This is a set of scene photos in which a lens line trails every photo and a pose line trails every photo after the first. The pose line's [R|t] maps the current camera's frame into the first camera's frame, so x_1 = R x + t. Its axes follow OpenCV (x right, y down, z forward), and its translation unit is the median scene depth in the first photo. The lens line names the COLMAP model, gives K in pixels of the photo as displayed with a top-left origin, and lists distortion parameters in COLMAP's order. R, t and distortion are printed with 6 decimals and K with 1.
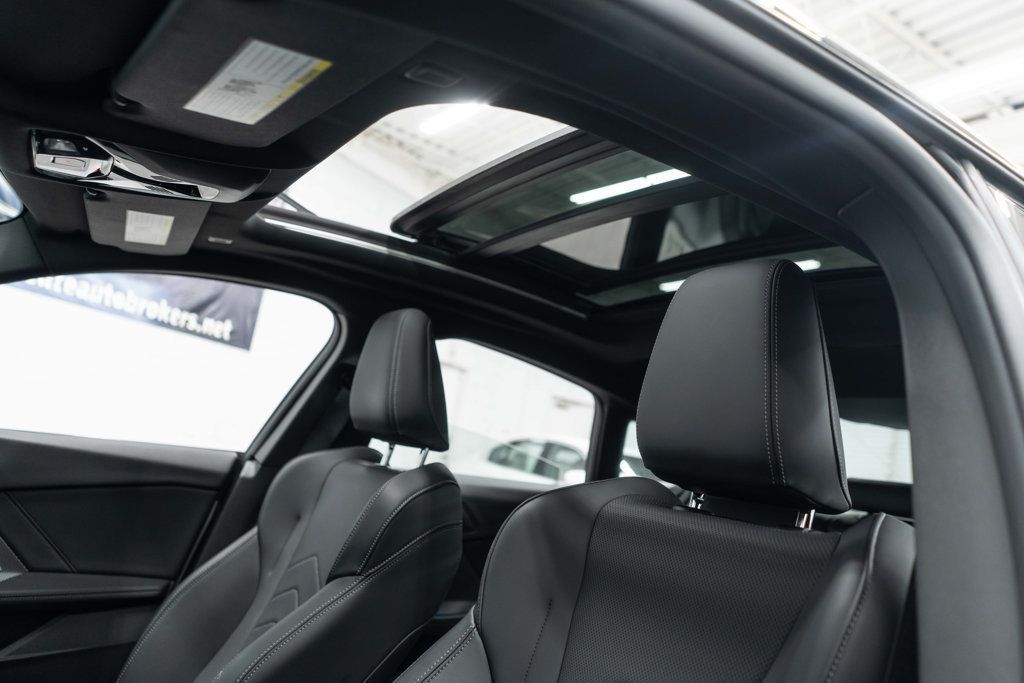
lens RADIAL K [[828.9, 0, 510.6], [0, 828.9, 332.1], [0, 0, 1]] dist [-0.000544, -0.000920]
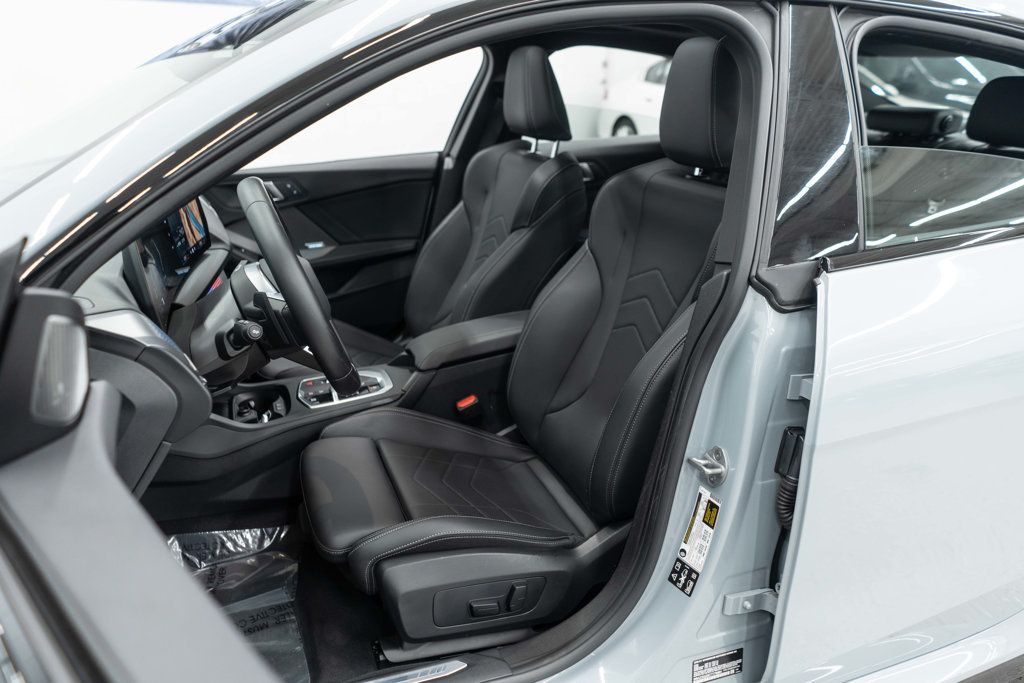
lens RADIAL K [[828.9, 0, 512.9], [0, 828.9, 339.5], [0, 0, 1]] dist [-0.000544, -0.000920]
pose [[0.968509, -0.092916, -0.230992, 0.130506], [0.186925, 0.884200, 0.428076, -0.194609], [0.164468, -0.457773, 0.873724, -0.498414]]
